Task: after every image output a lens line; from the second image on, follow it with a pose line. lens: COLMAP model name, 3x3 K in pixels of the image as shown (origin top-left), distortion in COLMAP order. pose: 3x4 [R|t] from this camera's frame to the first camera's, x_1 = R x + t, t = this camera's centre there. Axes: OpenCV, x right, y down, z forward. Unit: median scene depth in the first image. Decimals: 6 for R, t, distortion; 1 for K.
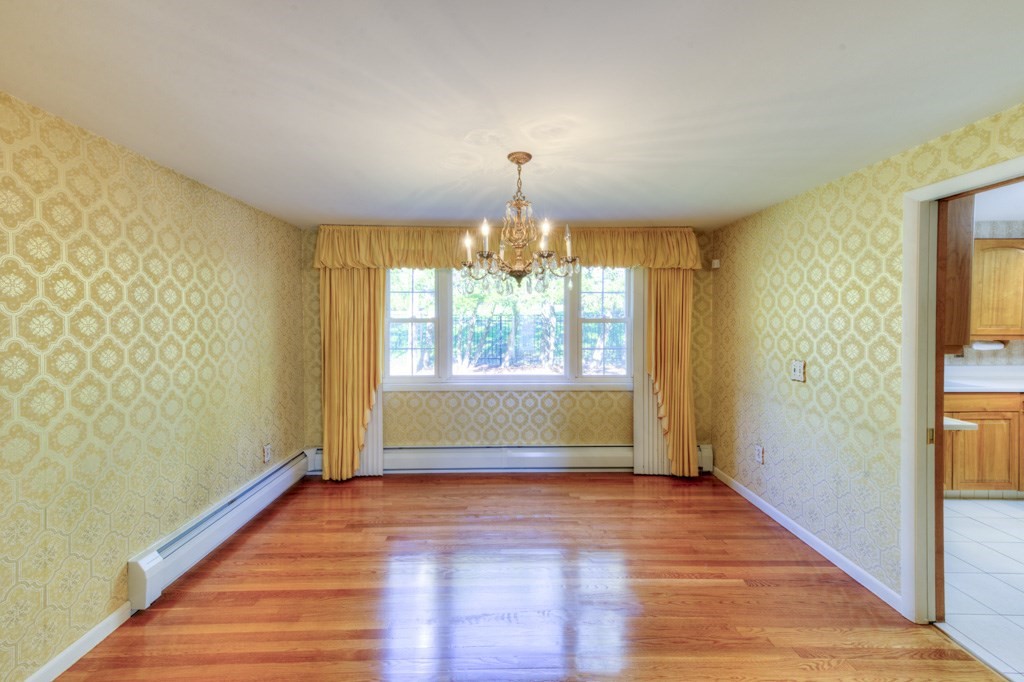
lens RADIAL K [[411.2, 0, 515.0], [0, 411.2, 326.1], [0, 0, 1]] dist [0.000808, 0.000061]
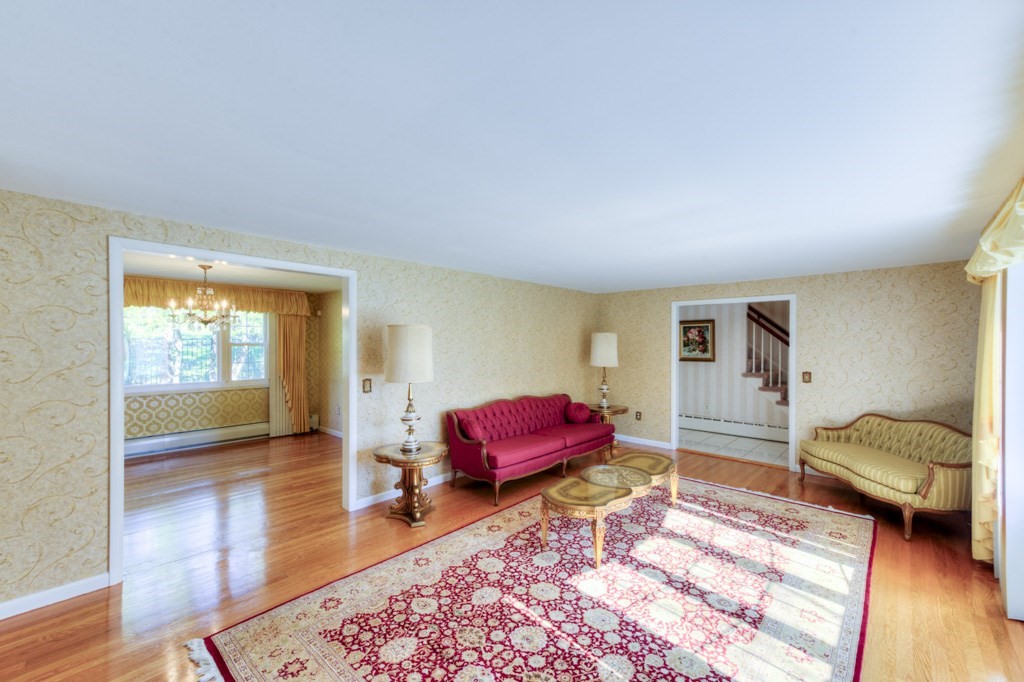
lens RADIAL K [[411.0, 0, 495.3], [0, 411.0, 347.4], [0, 0, 1]] dist [0.028122, -0.000004]
pose [[0.714839, -0.005474, 0.699268, -0.232542], [0.010659, 0.999938, -0.003068, 0.013858], [-0.699208, 0.009646, 0.714853, -0.849224]]
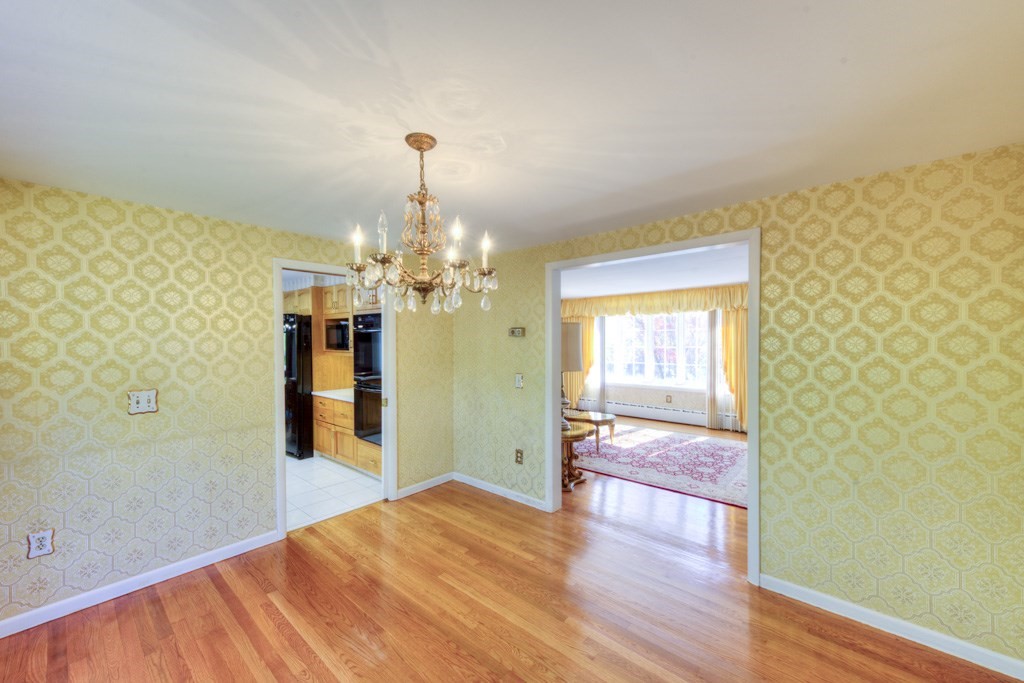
lens RADIAL K [[411.0, 0, 495.3], [0, 411.0, 347.9], [0, 0, 1]] dist [0.028122, -0.000004]
pose [[-0.712092, -0.010171, 0.702013, -0.356928], [0.019263, 0.999236, 0.034017, -0.017284], [-0.701822, 0.037746, -0.711351, 0.799415]]
